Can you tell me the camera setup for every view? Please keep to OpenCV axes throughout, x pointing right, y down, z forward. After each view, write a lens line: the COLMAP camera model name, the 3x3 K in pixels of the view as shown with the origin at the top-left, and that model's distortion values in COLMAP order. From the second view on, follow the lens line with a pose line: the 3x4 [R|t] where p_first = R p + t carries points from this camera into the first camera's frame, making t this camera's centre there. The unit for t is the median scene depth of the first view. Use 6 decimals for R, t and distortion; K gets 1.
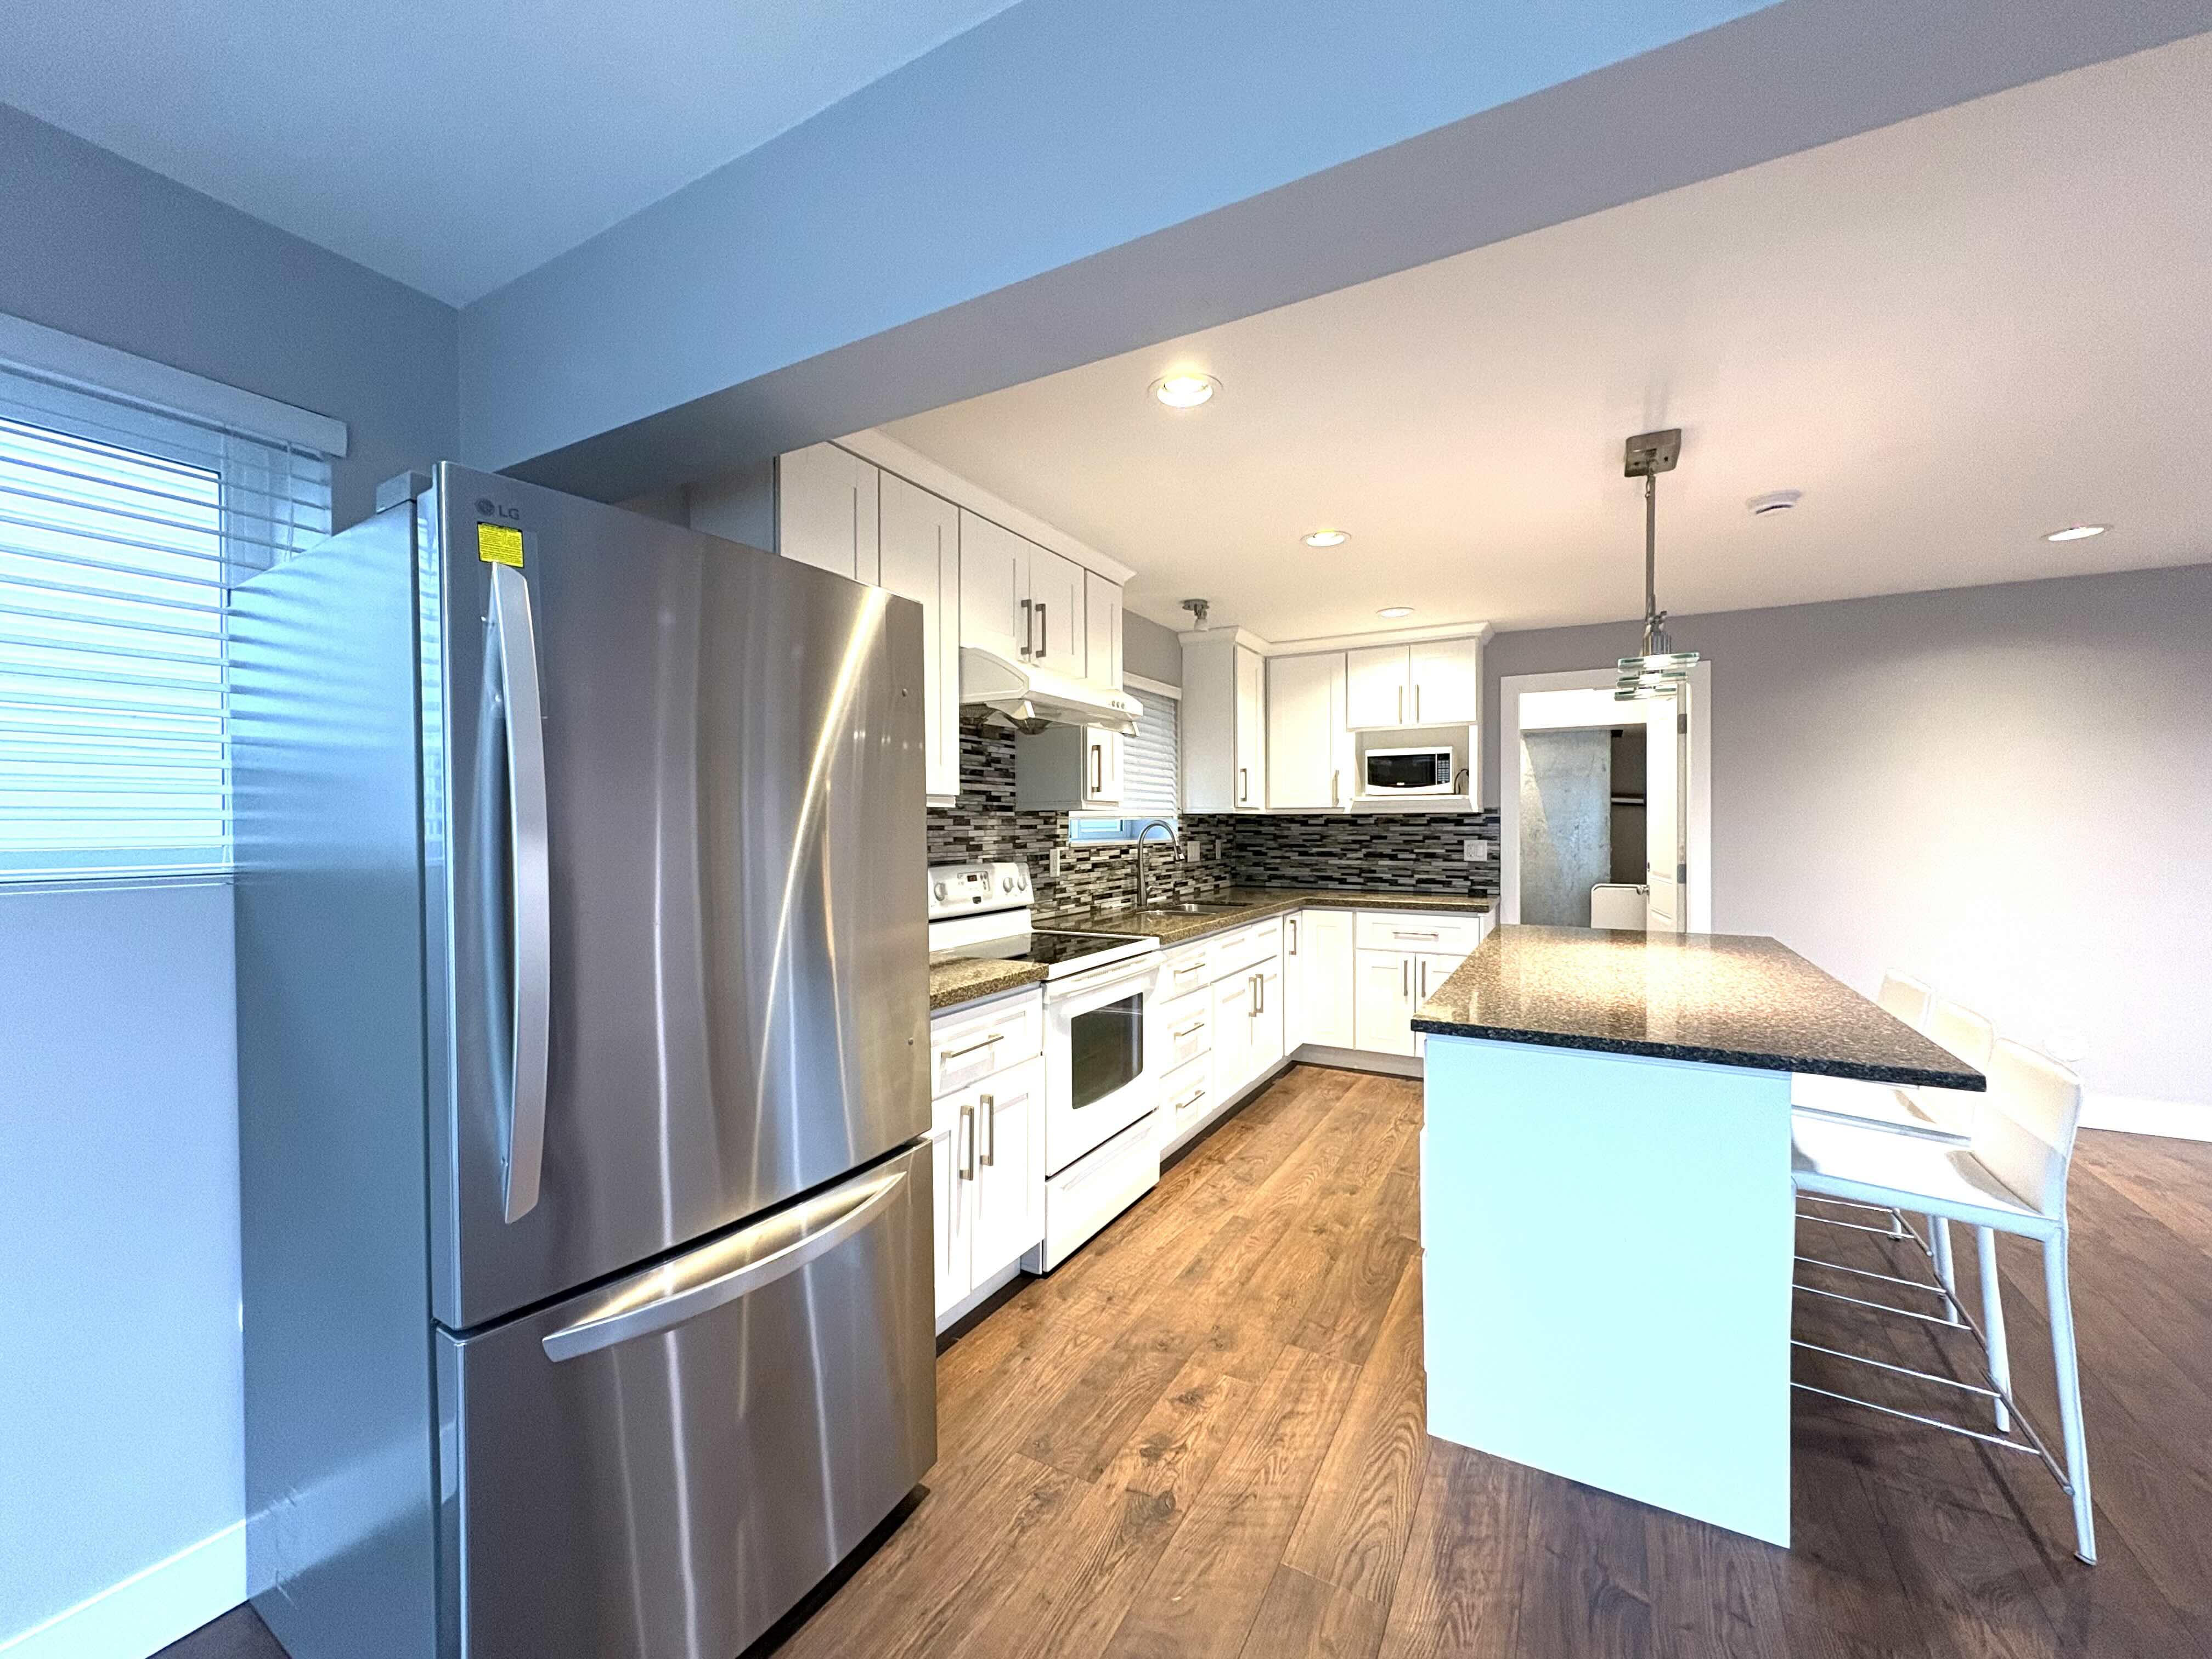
lens RADIAL K [[876.6, 0, 1105.7], [0, 876.6, 832.1], [0, 0, 1]] dist [0.001643, 0.000083]
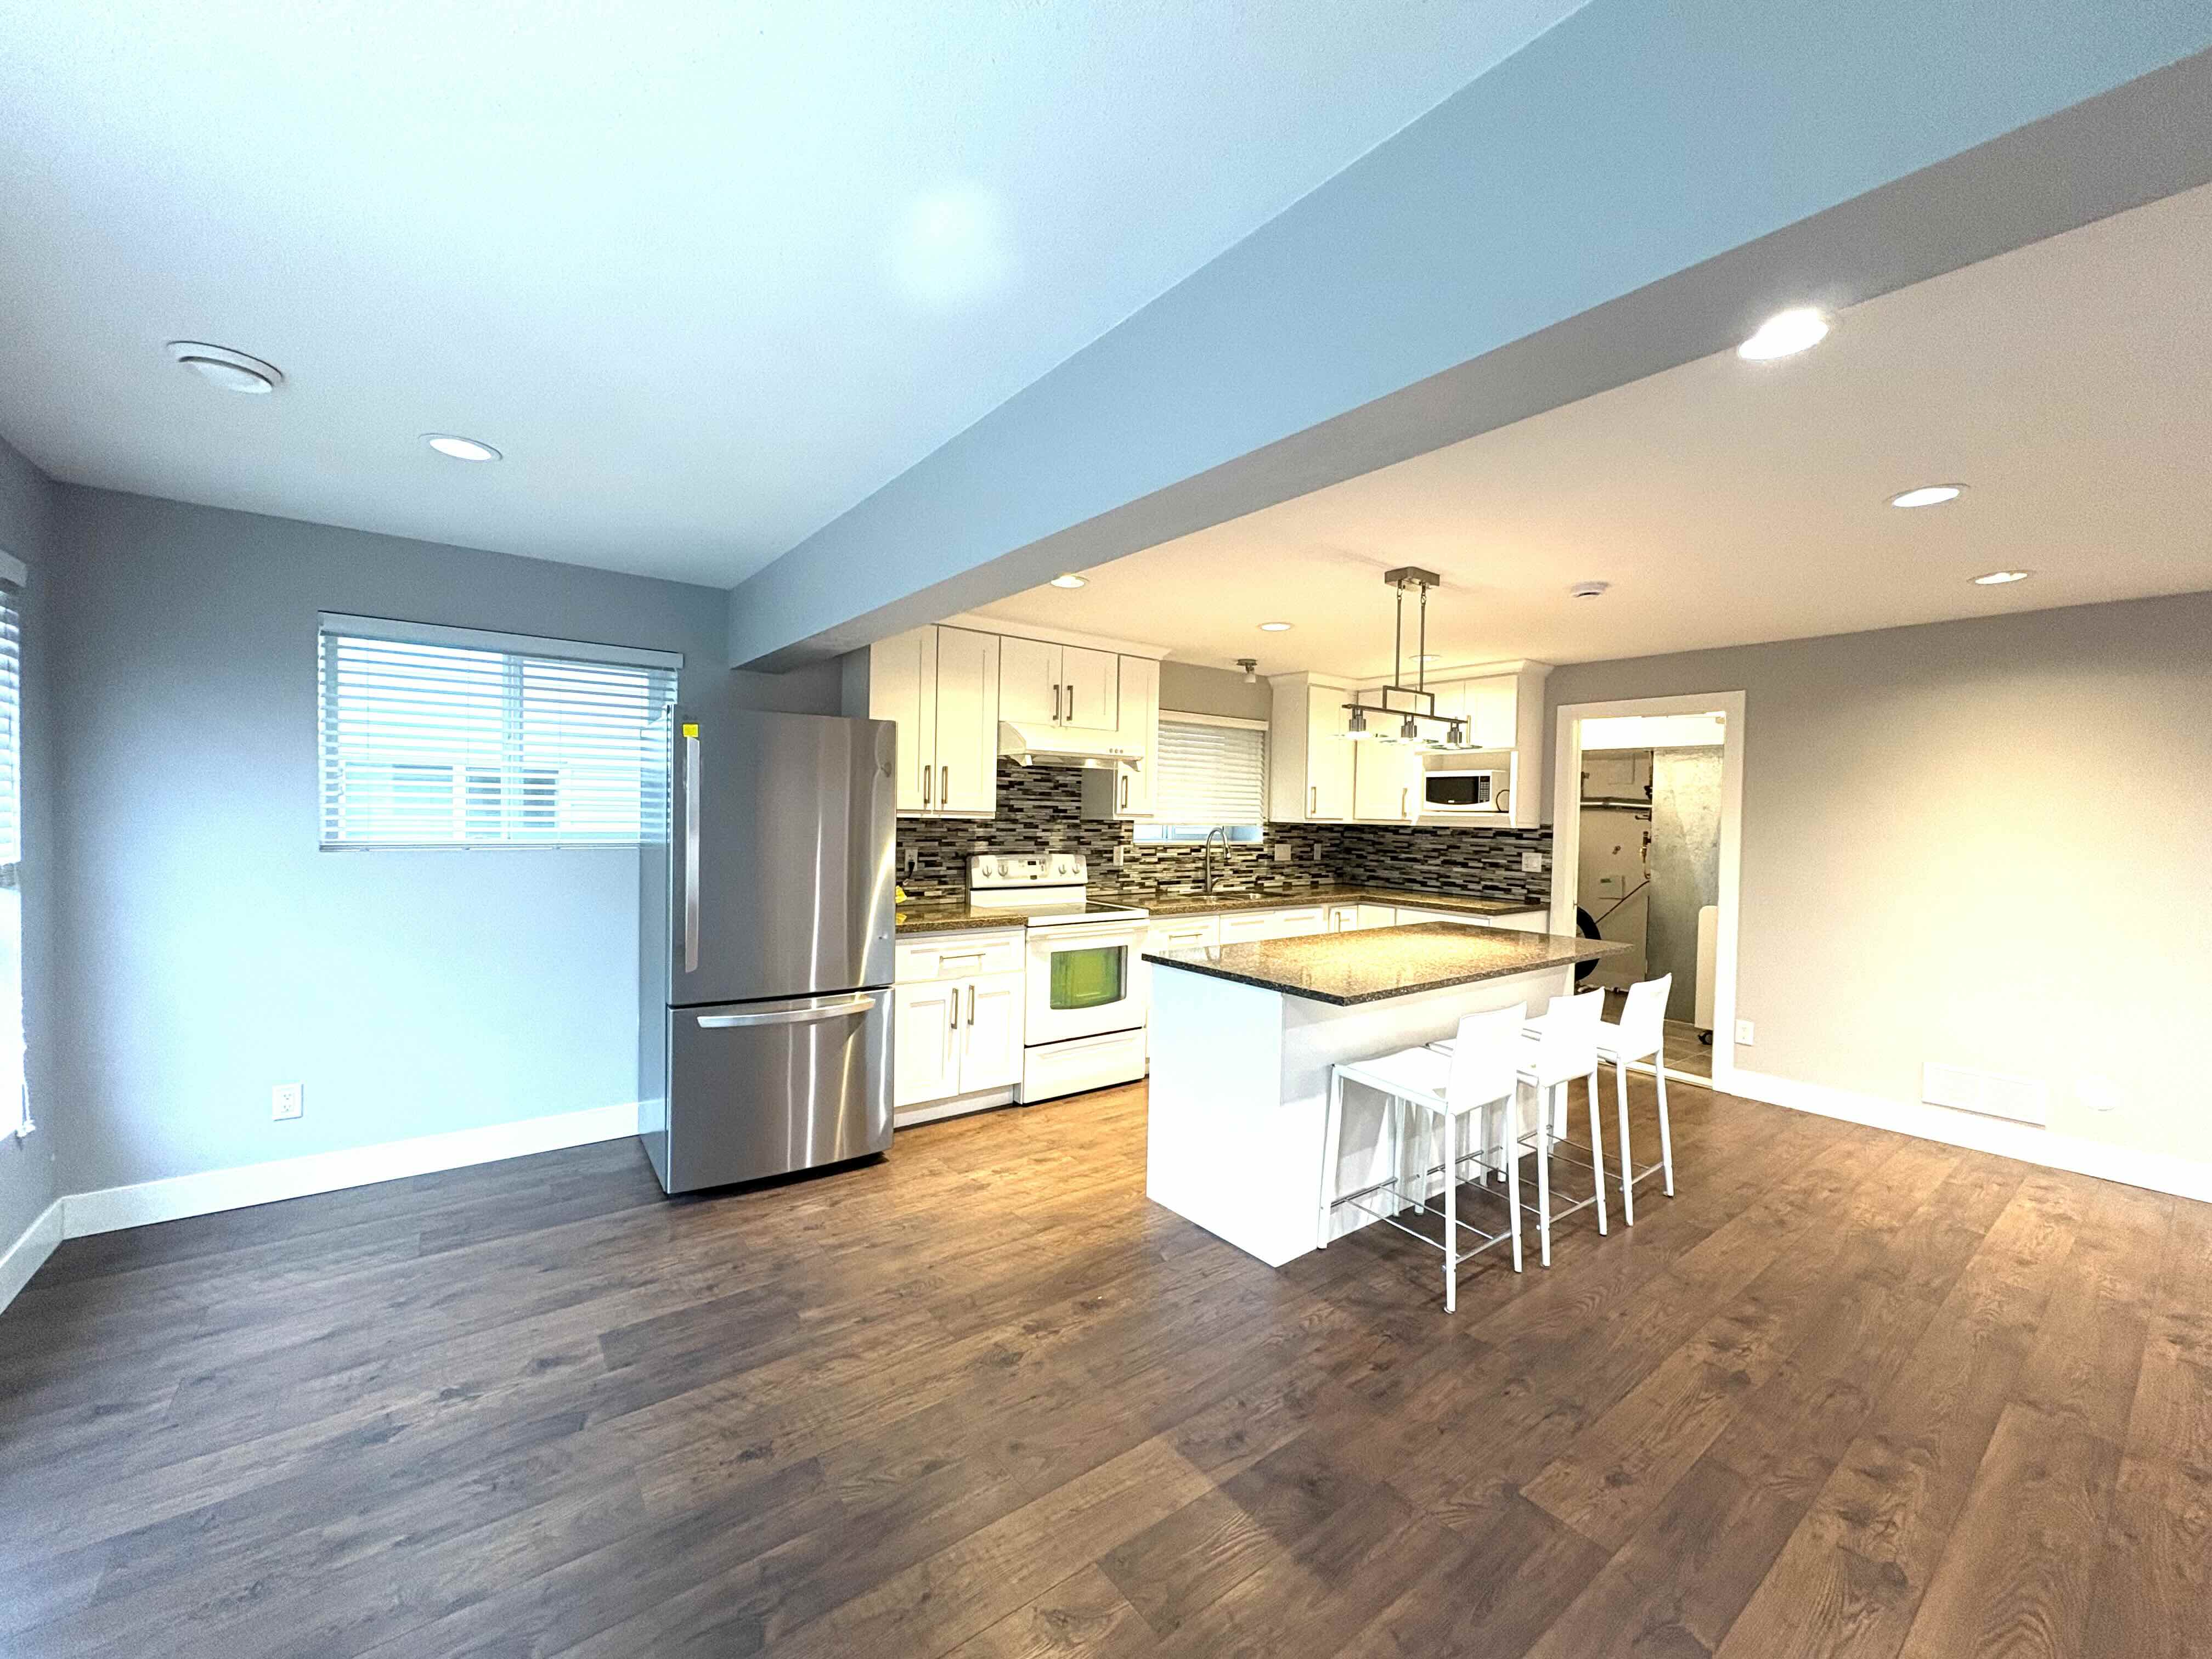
lens RADIAL K [[876.6, 0, 1105.7], [0, 876.6, 832.1], [0, 0, 1]] dist [0.001643, 0.000083]
pose [[0.918054, 0.032812, -0.395096, 0.445184], [-0.028887, 0.999457, 0.015882, -0.023586], [0.395402, -0.003167, 0.918503, -0.283303]]
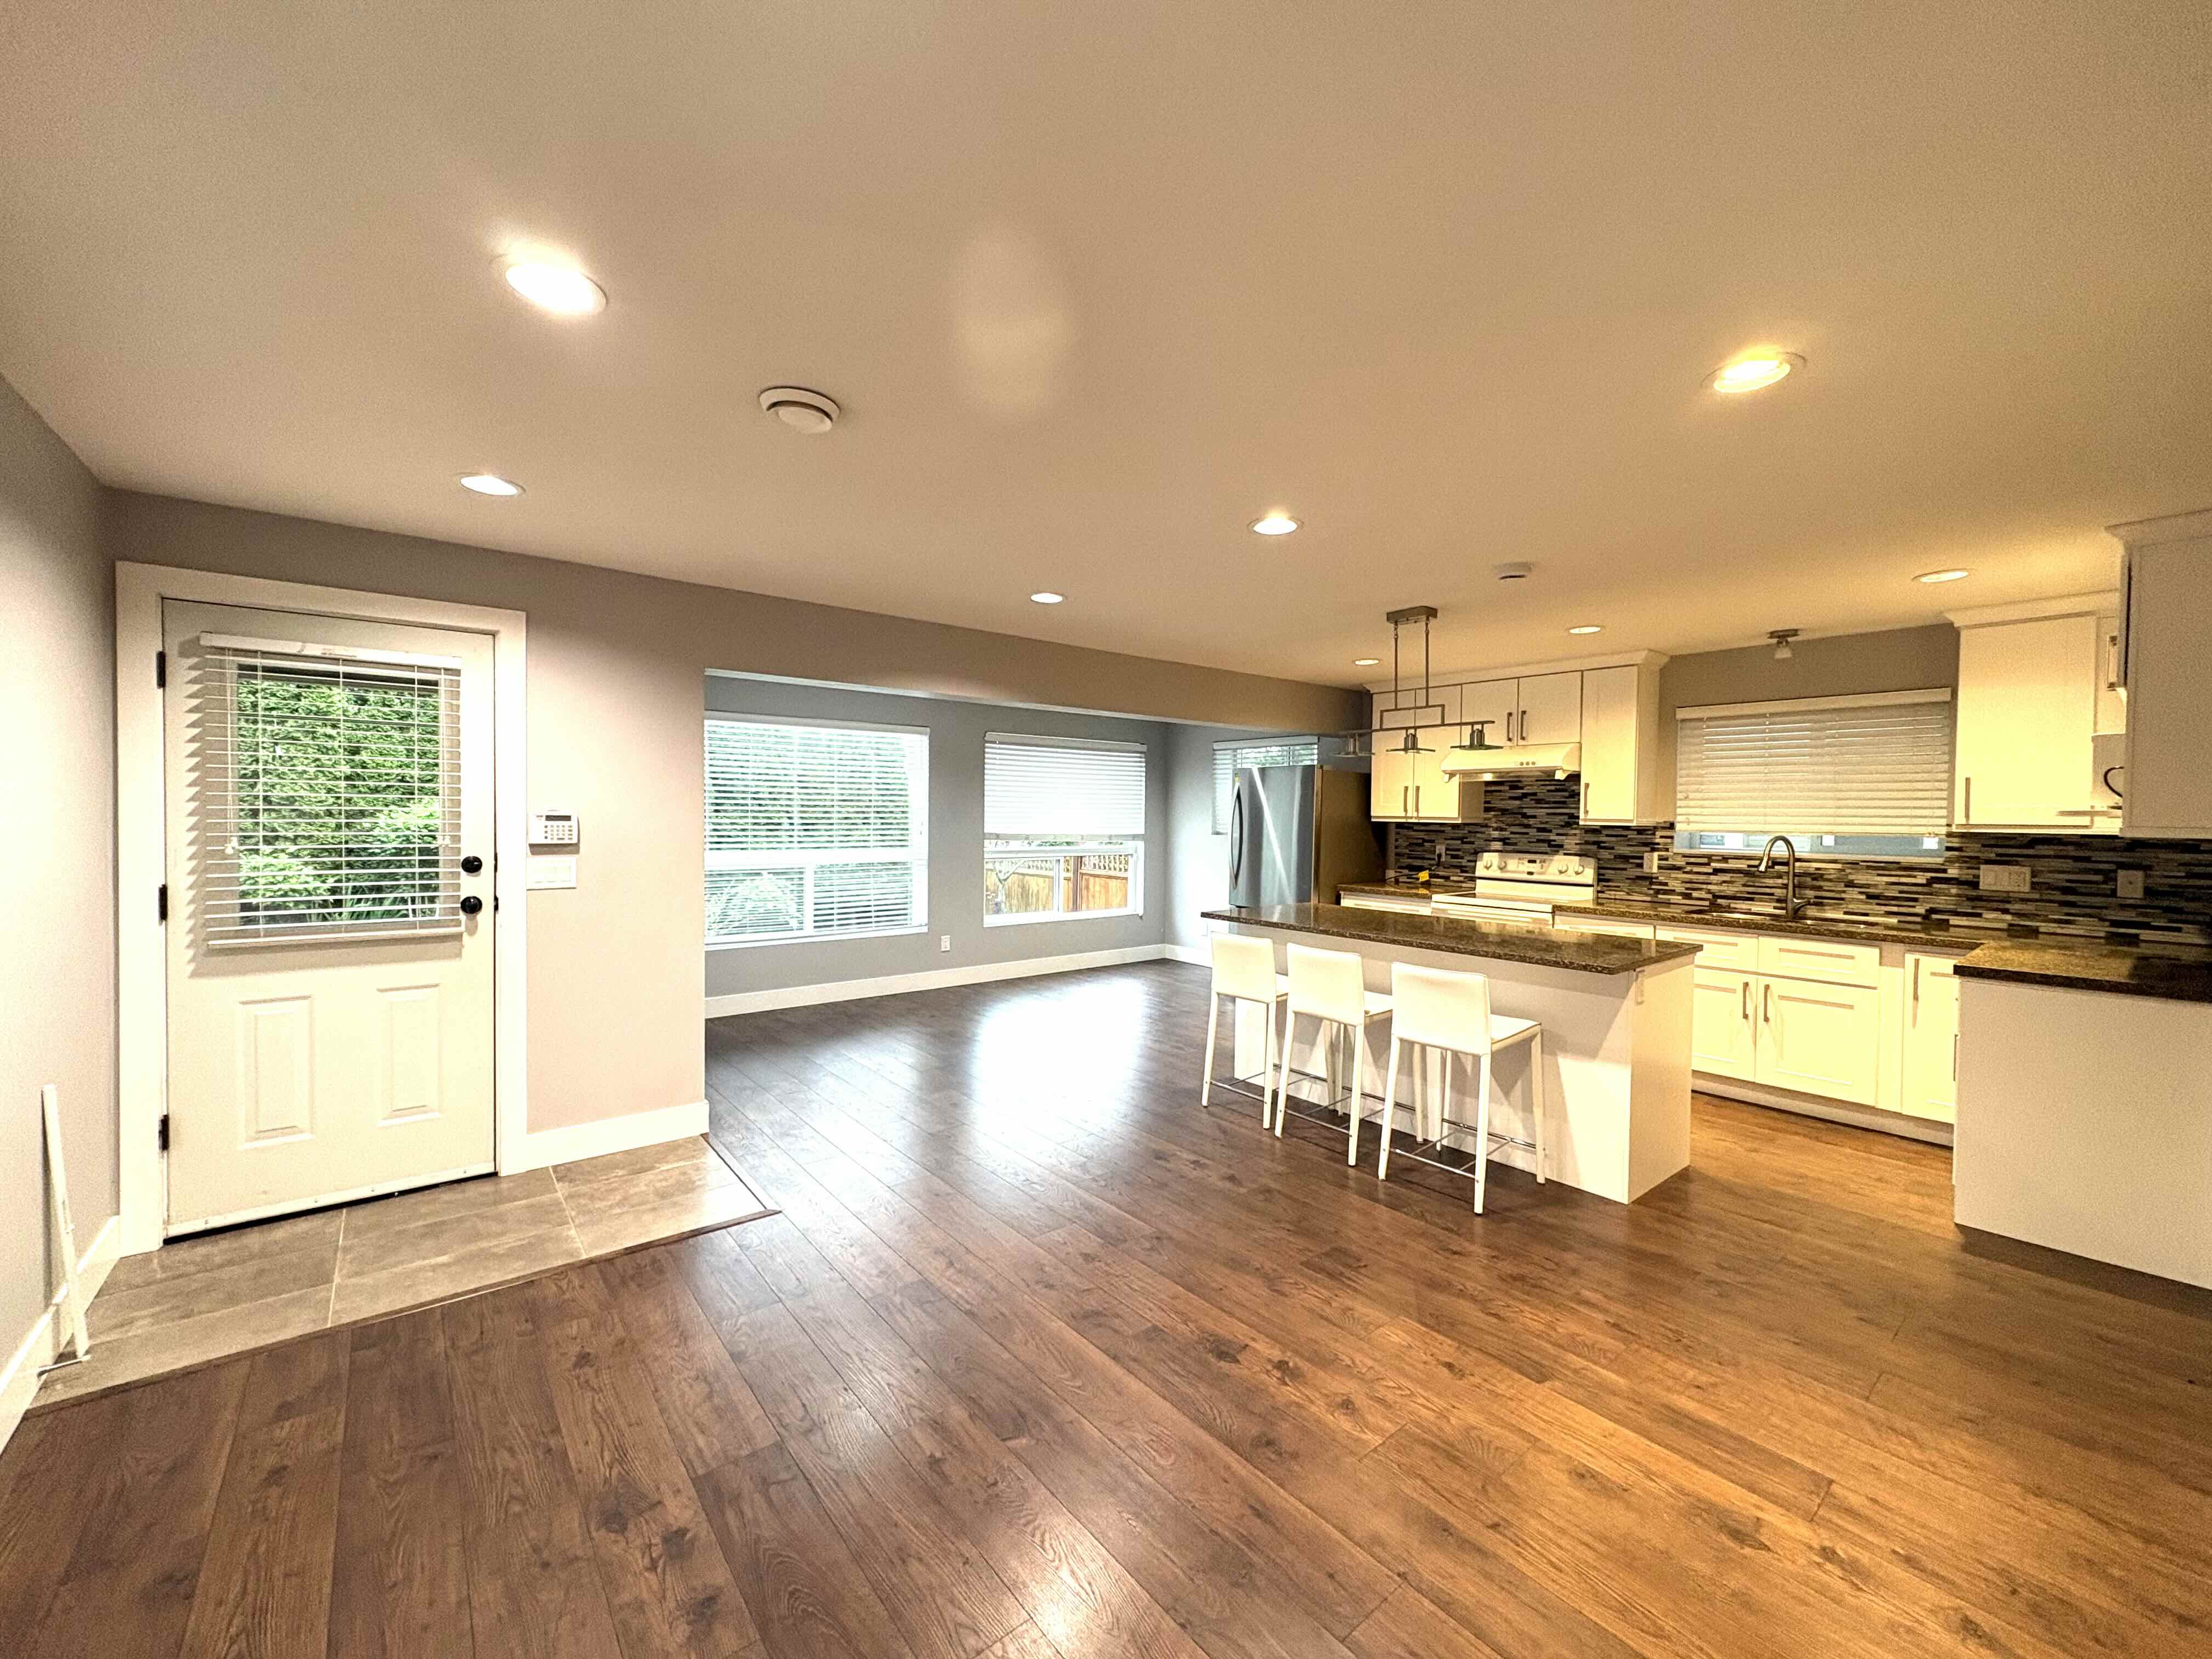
lens RADIAL K [[876.6, 0, 1105.7], [0, 876.6, 832.1], [0, 0, 1]] dist [0.001643, 0.000083]
pose [[-0.368411, 0.020067, -0.929446, 1.447148], [-0.020461, 0.999350, 0.029687, -0.034604], [0.929438, 0.029955, -0.367761, 0.654158]]
